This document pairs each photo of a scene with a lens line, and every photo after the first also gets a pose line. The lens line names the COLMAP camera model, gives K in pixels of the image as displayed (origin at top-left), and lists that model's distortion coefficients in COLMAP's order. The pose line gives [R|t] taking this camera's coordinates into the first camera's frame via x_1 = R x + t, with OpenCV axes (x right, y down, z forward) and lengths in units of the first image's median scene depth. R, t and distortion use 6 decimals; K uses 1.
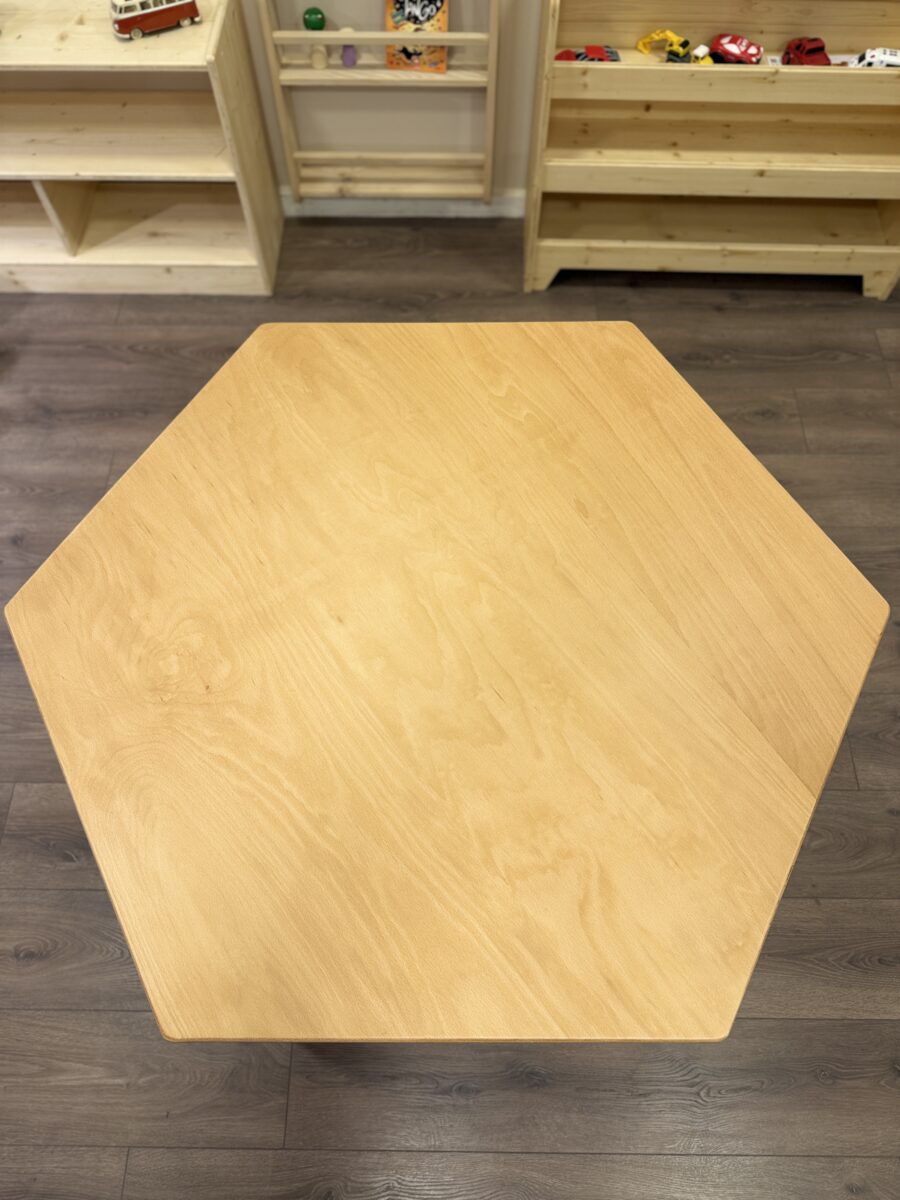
lens RADIAL K [[851.5, 0, 450.0], [0, 851.5, 600.0], [0, 0, 1]] dist [-0.004782, -0.002813]
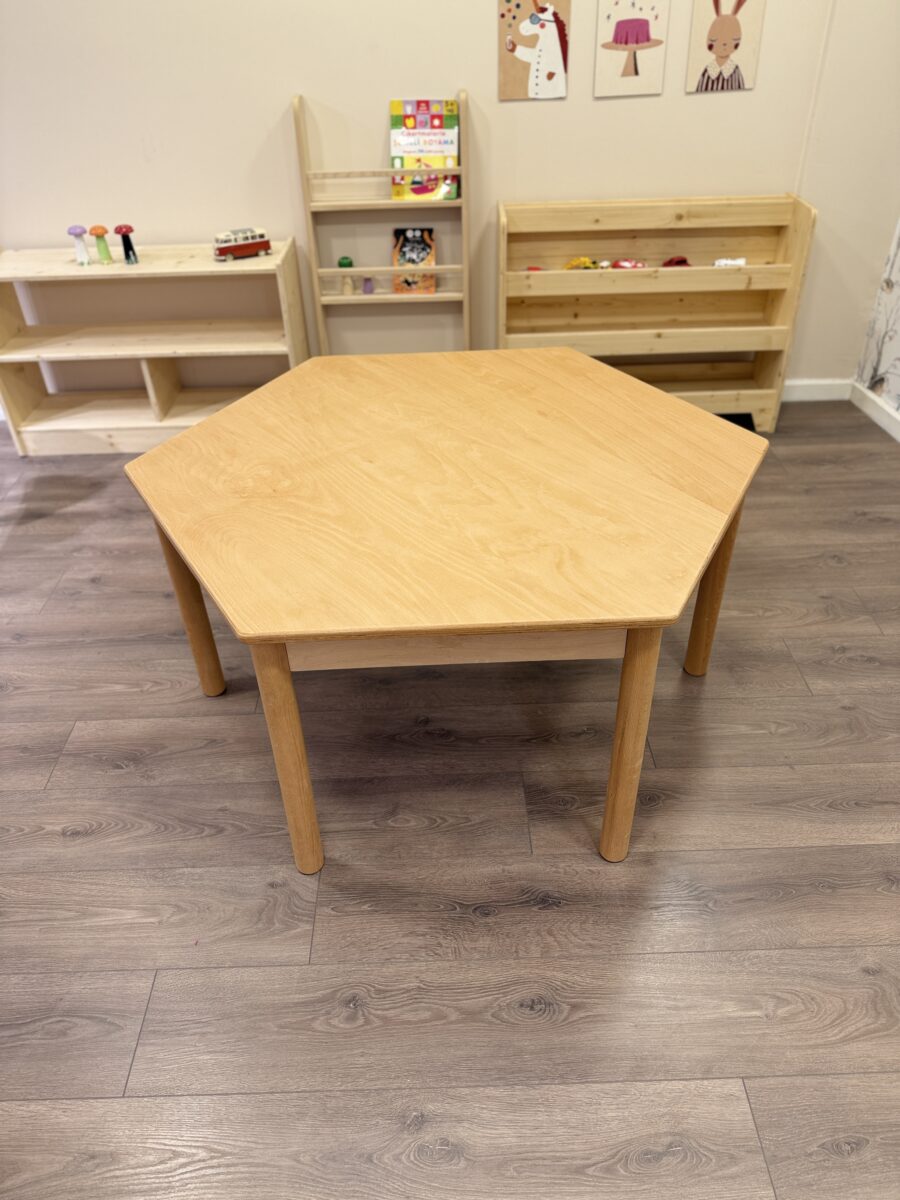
lens RADIAL K [[855.3, 0, 447.5], [0, 855.3, 600.7], [0, 0, 1]] dist [0.000104, -0.005321]
pose [[0.999282, -0.036437, 0.010427, -0.021269], [0.037268, 0.894652, -0.445206, 0.637527], [0.006893, 0.445274, 0.895368, -0.102282]]
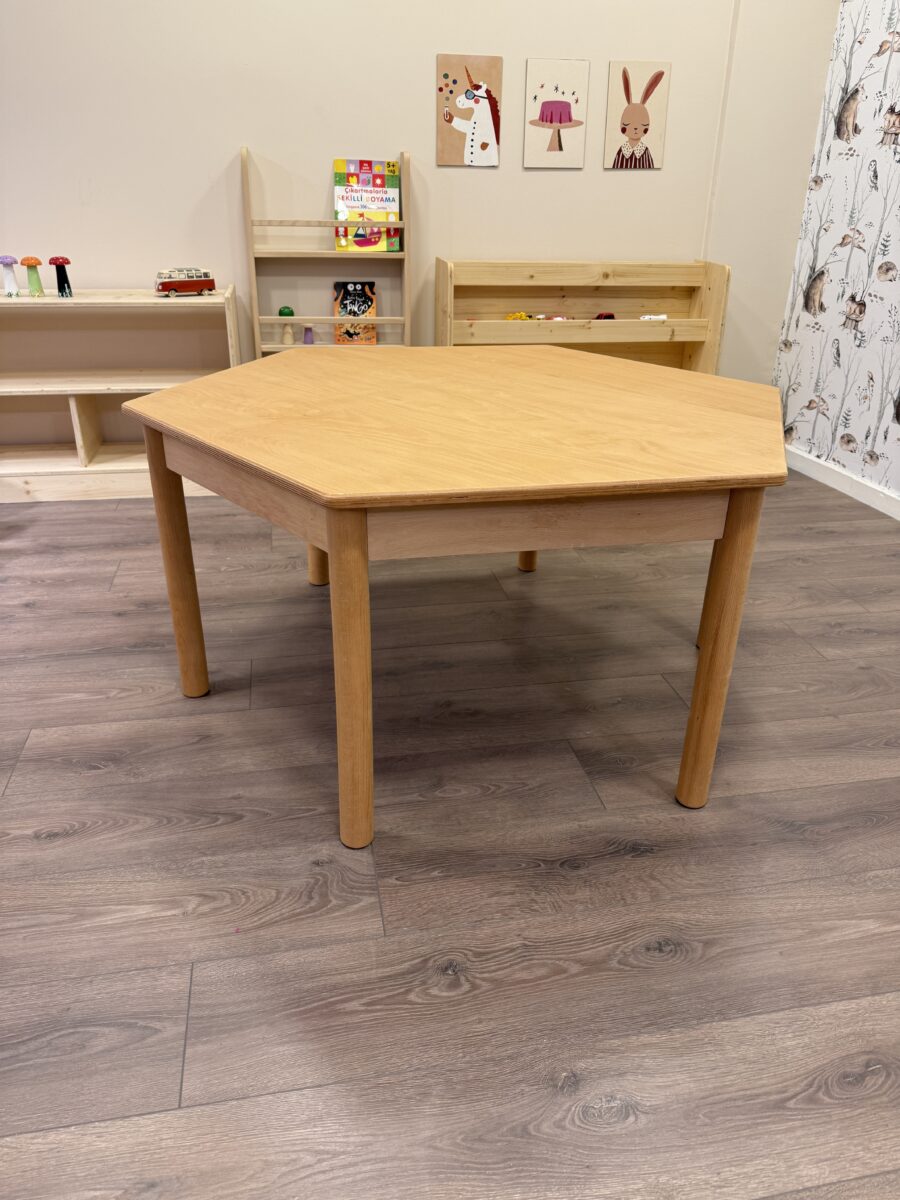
lens RADIAL K [[856.6, 0, 450.0], [0, 856.6, 600.0], [0, 0, 1]] dist [-0.000618, -0.009239]
pose [[0.979054, -0.064180, 0.193221, -0.243702], [0.168447, 0.788405, -0.591645, 0.792754], [-0.114365, 0.611800, 0.782702, 0.116437]]
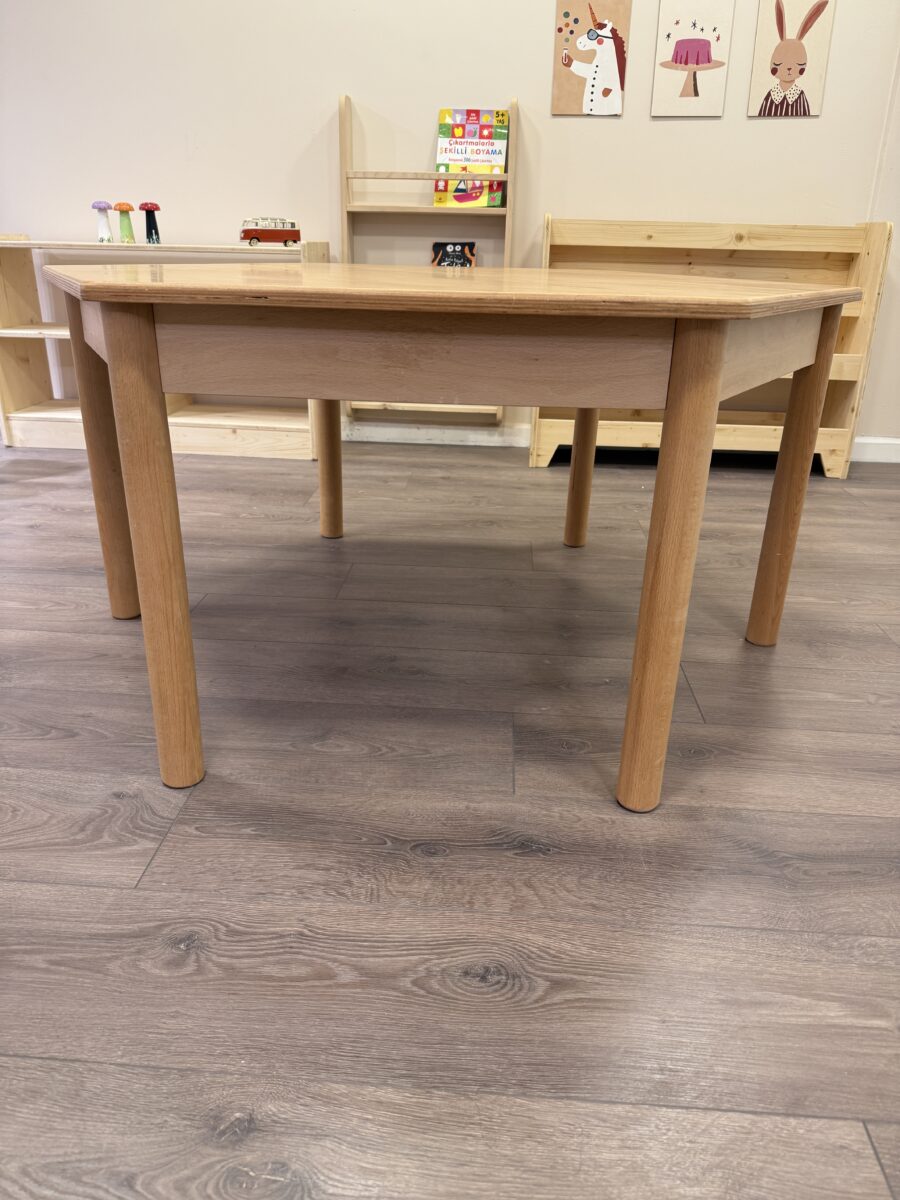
lens RADIAL K [[856.9, 0, 453.2], [0, 856.9, 604.1], [0, 0, 1]] dist [-0.003360, -0.004387]
pose [[0.998239, 0.046671, -0.036612, 0.048714], [-0.059264, 0.758092, -0.649449, 0.785552], [-0.002555, 0.650476, 0.759523, 0.333848]]
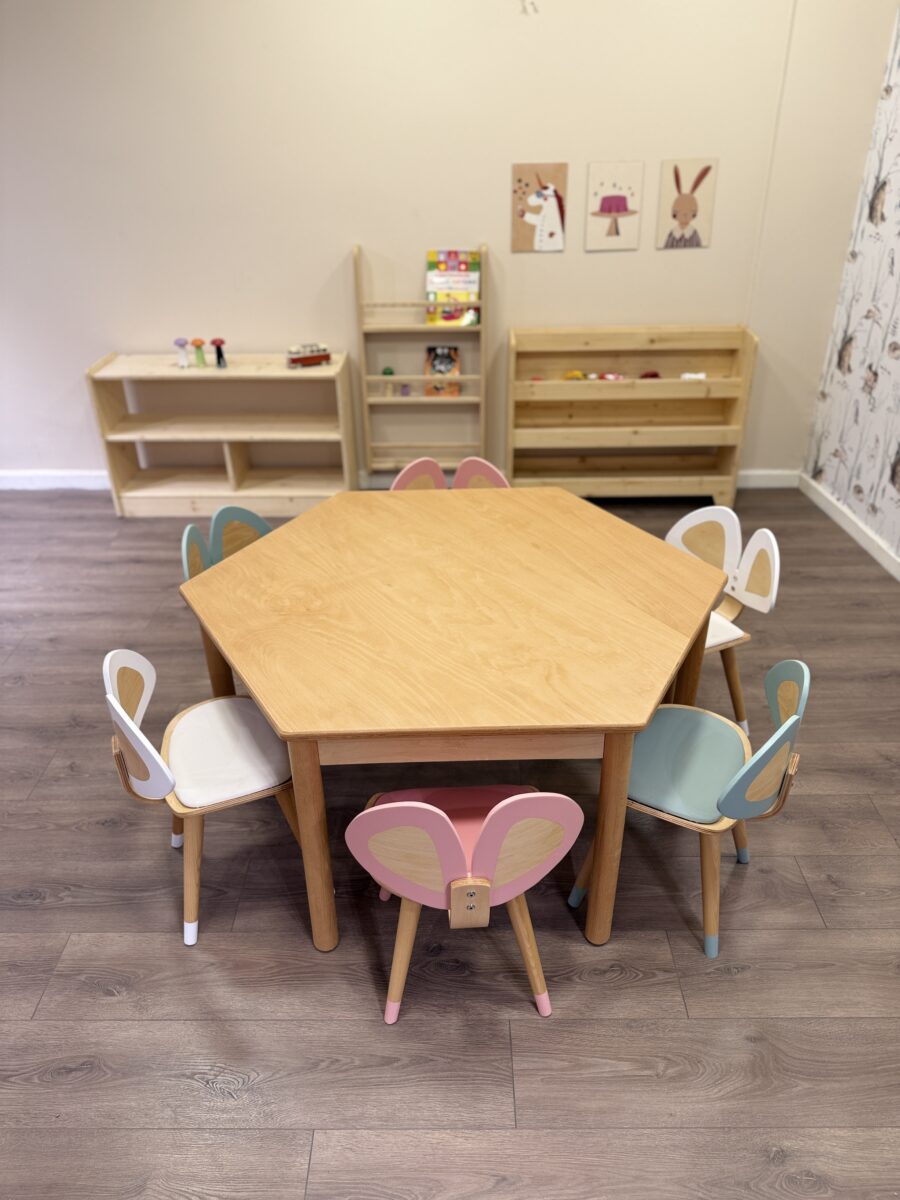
lens RADIAL K [[846.0, 0, 449.7], [0, 846.0, 604.1], [0, 0, 1]] dist [0.103340, -0.189313]
pose [[0.999931, -0.011725, 0.001159, -0.037279], [0.010489, 0.841058, -0.540844, 0.943738], [0.005367, 0.540818, 0.841122, -0.384127]]
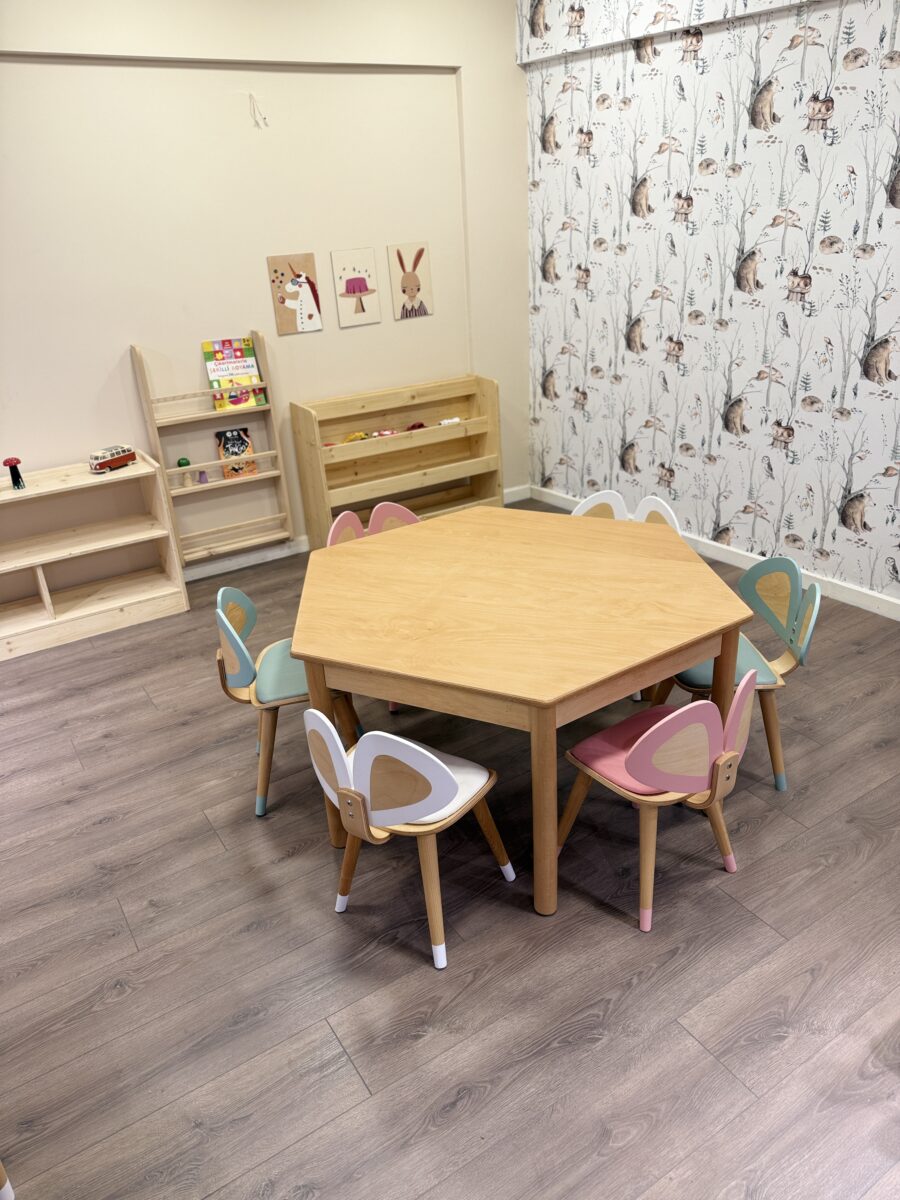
lens RADIAL K [[838.6, 0, 451.9], [0, 838.6, 609.3], [0, 0, 1]] dist [0.165916, -0.379382]
pose [[0.832443, -0.271683, 0.482936, -0.805290], [0.512502, 0.708857, -0.484627, 0.928785], [-0.210667, 0.650930, 0.729321, -0.354597]]
